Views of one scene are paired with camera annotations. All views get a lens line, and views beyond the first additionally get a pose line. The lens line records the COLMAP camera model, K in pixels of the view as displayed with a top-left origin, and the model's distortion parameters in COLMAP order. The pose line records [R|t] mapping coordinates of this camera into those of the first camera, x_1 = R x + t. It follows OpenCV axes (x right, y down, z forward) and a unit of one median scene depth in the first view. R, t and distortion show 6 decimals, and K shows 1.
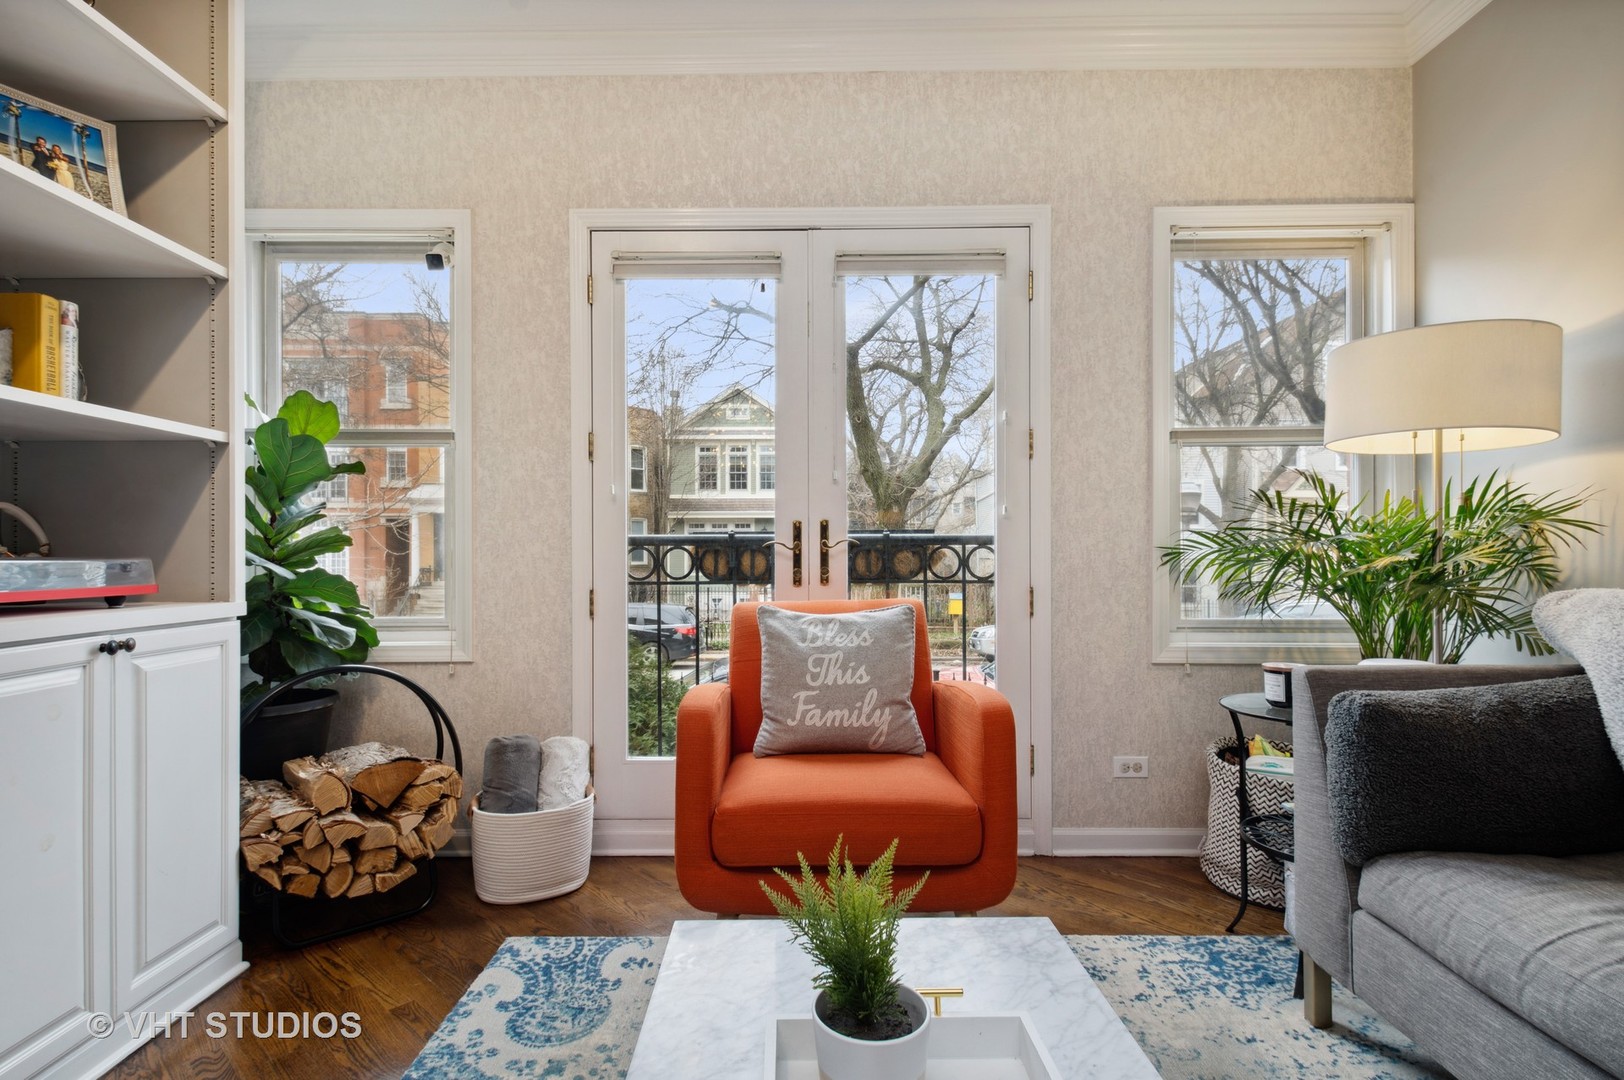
lens RADIAL K [[802.7, 0, 800.6], [0, 802.7, 545.2], [0, 0, 1]] dist [0.036065, -0.026448]
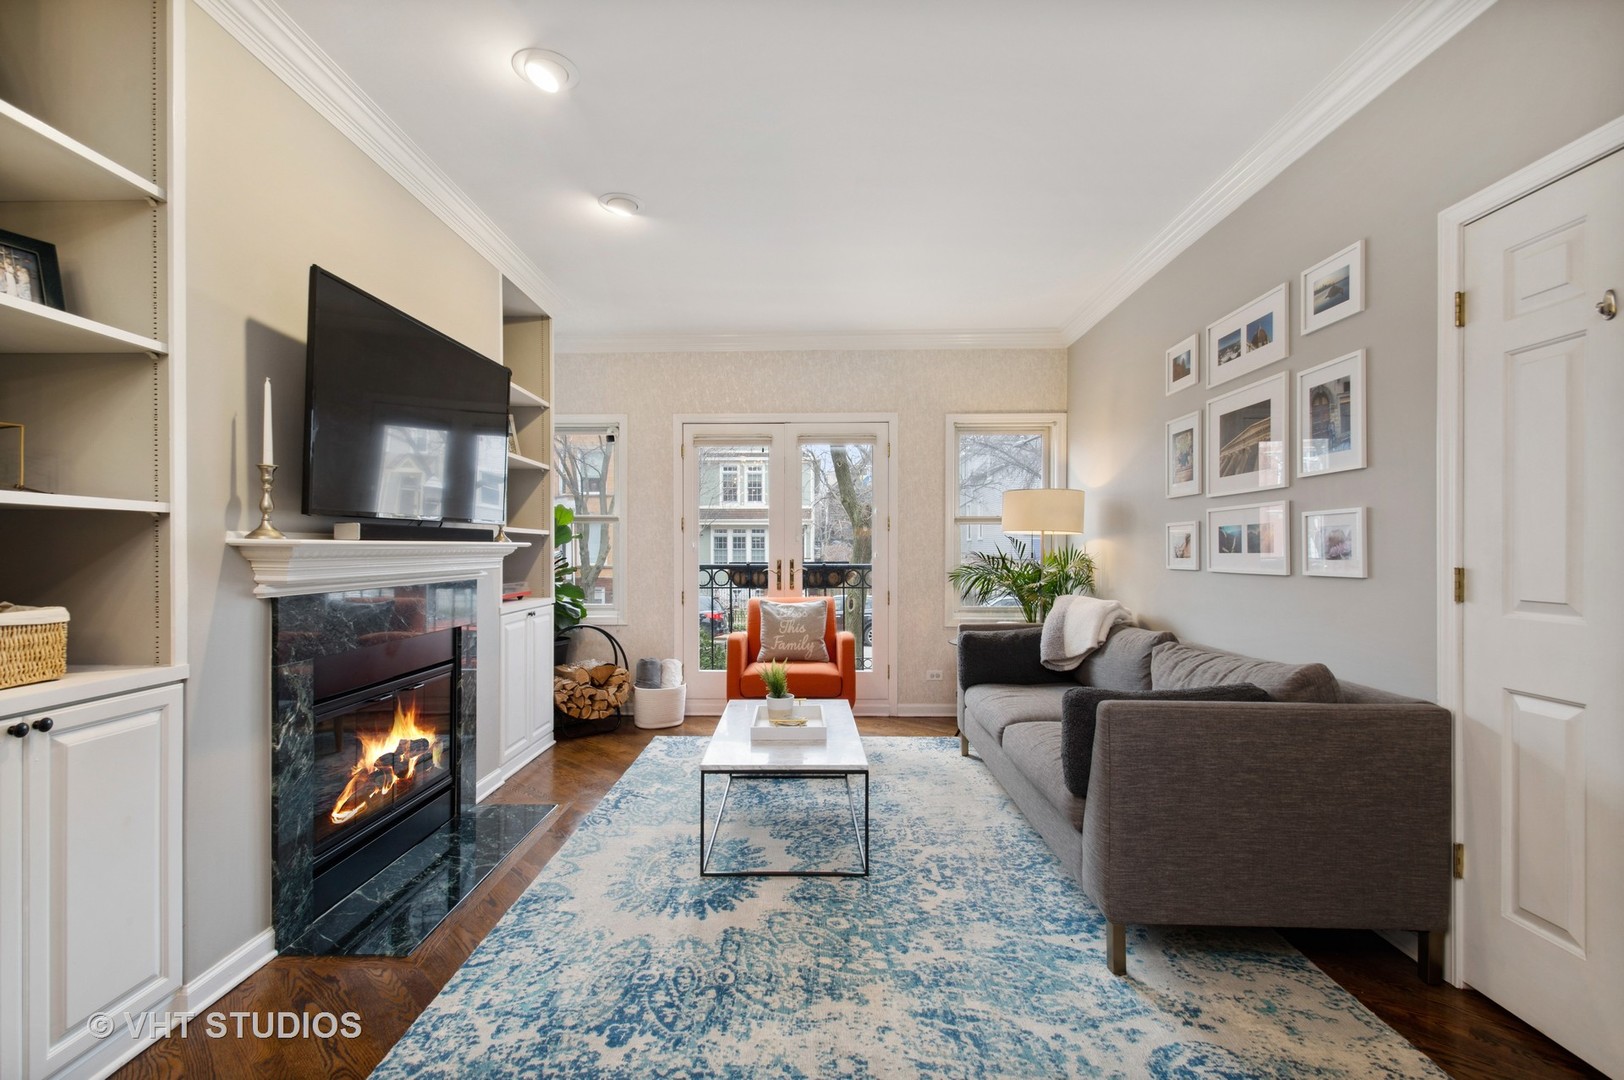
lens RADIAL K [[707.5, 0, 794.7], [0, 707.5, 548.0], [0, 0, 1]] dist [0.032445, -0.016116]
pose [[0.999766, 0.003024, -0.021421, 0.077968], [-0.002848, 0.999962, 0.008237, -0.077329], [0.021445, -0.008174, 0.999737, -0.882636]]
